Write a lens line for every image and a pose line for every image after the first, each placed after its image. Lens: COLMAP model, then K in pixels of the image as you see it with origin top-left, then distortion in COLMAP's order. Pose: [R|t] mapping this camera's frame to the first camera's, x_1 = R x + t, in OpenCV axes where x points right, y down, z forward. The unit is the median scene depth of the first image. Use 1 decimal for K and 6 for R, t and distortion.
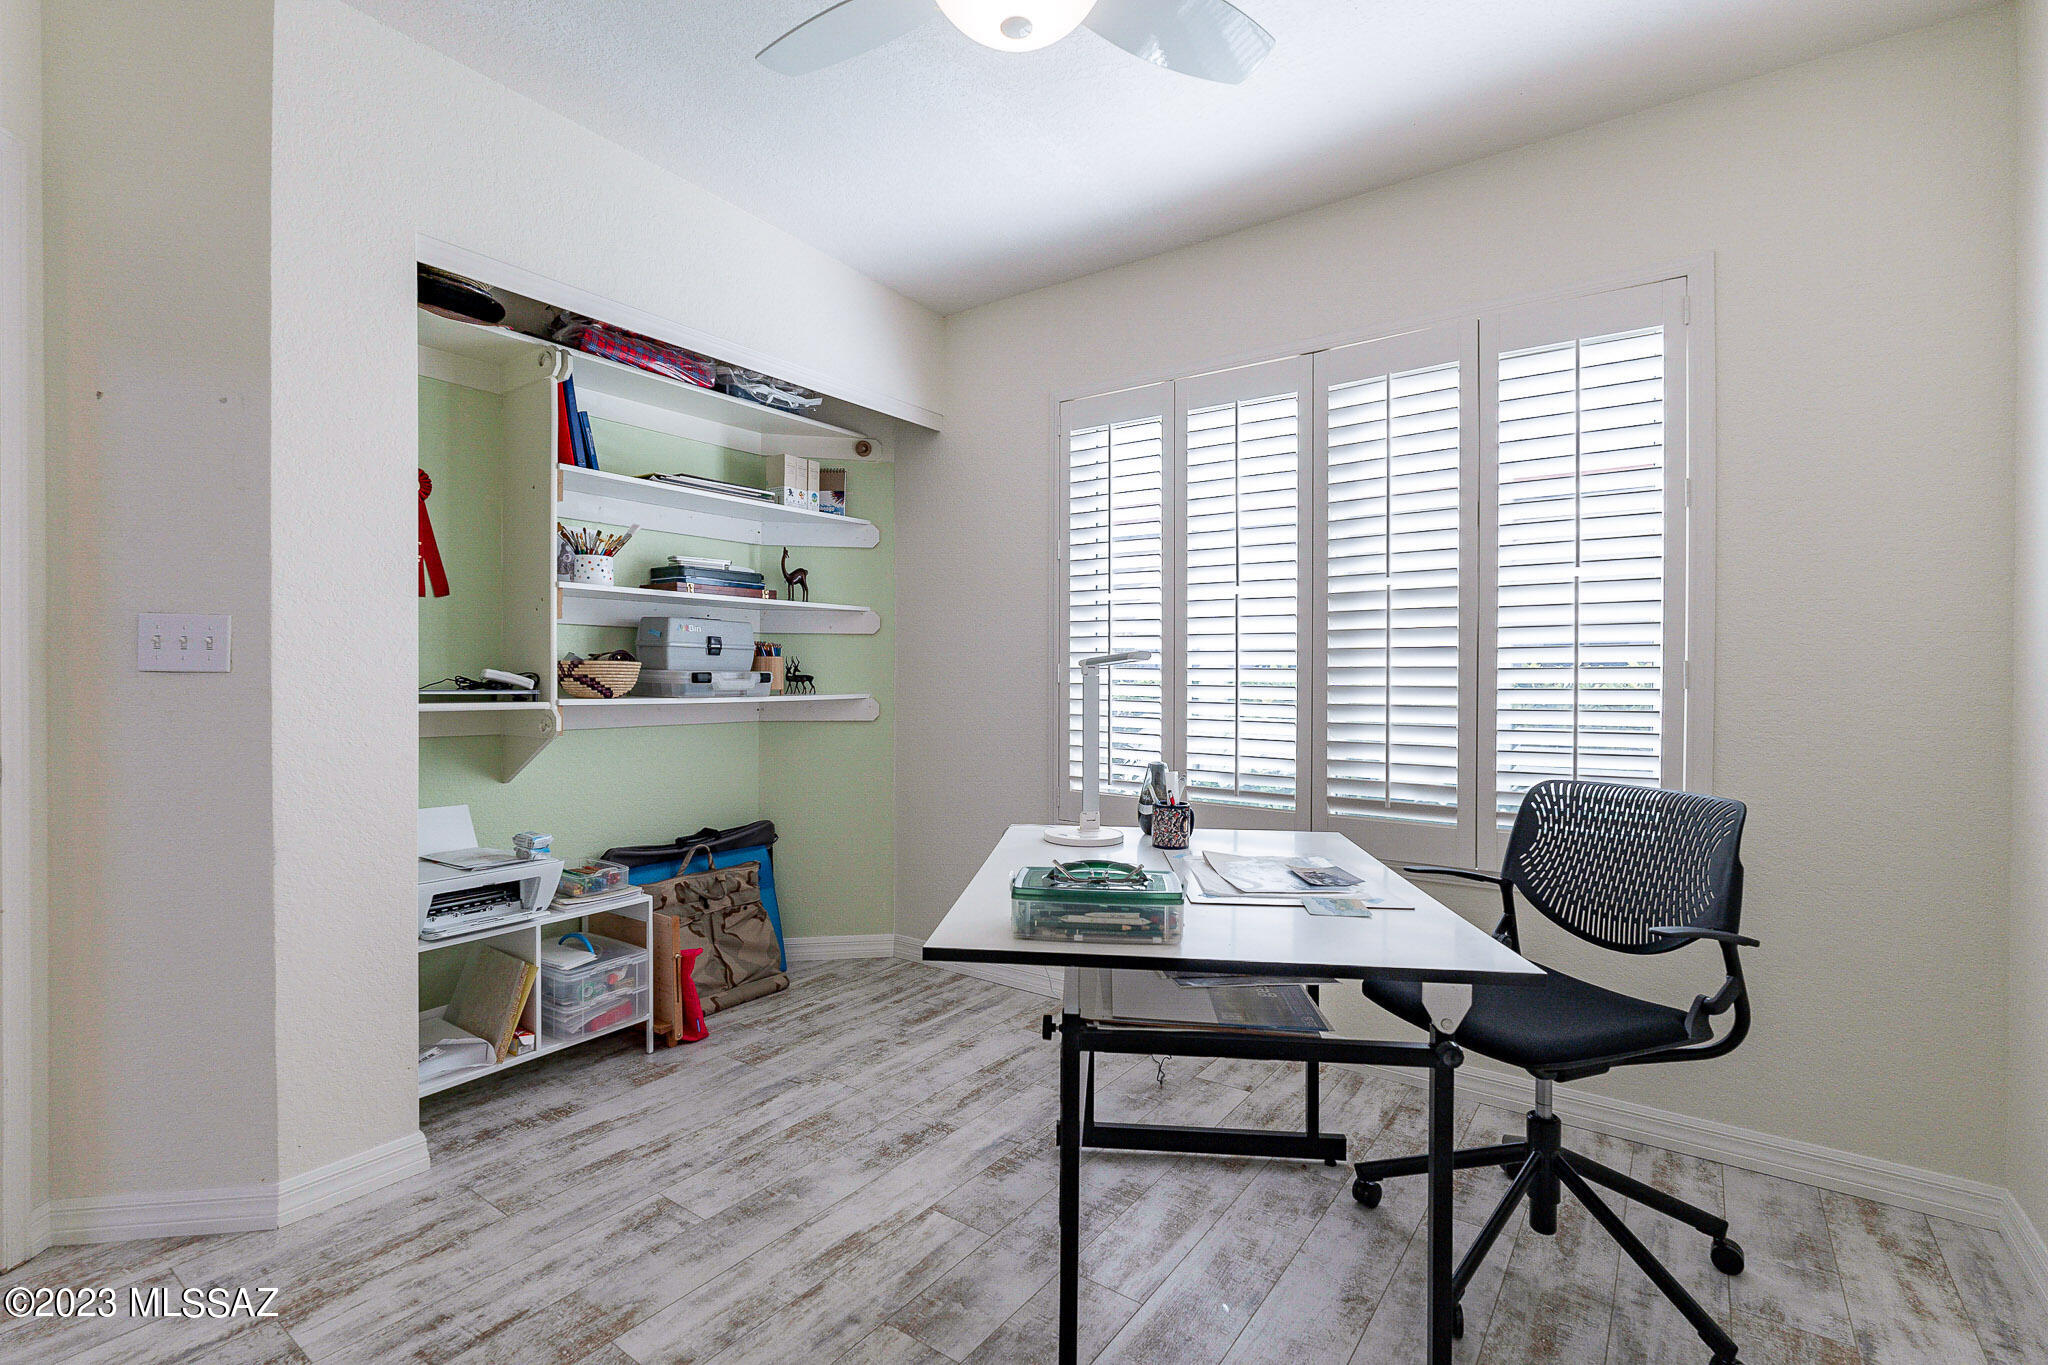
lens RADIAL K [[912.6, 0, 1015.2], [0, 912.6, 678.3], [0, 0, 1]] dist [-0.002061, 0.000205]
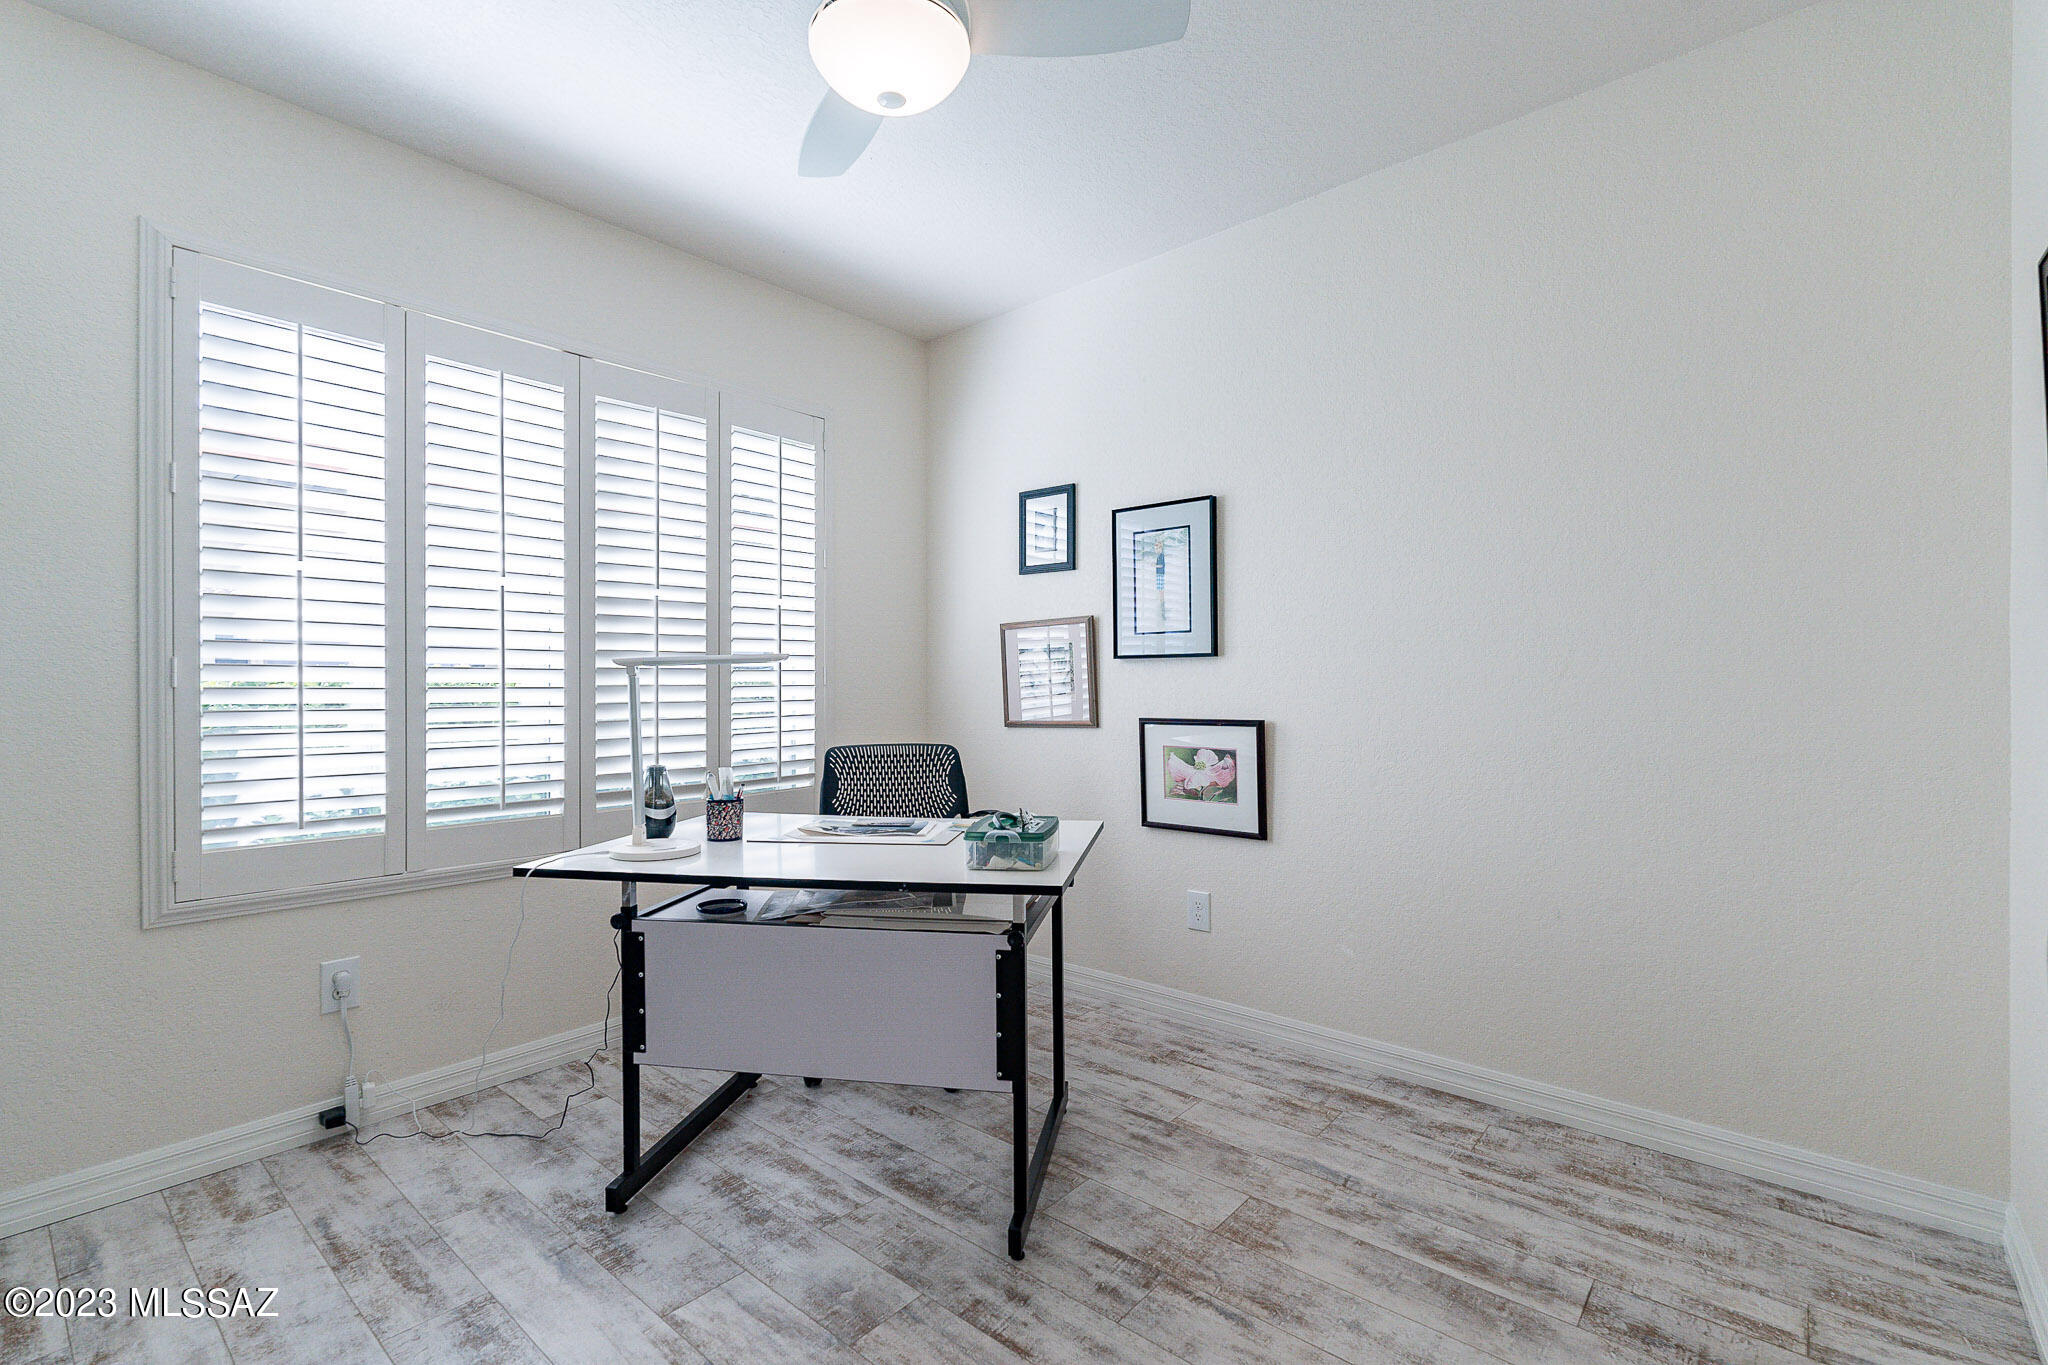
lens RADIAL K [[912.6, 0, 1012.9], [0, 912.6, 681.0], [0, 0, 1]] dist [-0.002061, 0.000205]
pose [[0.094019, -0.009366, 0.995526, -0.657425], [0.002577, 0.999955, 0.009164, -0.005564], [-0.995567, 0.001704, 0.094039, 0.446174]]
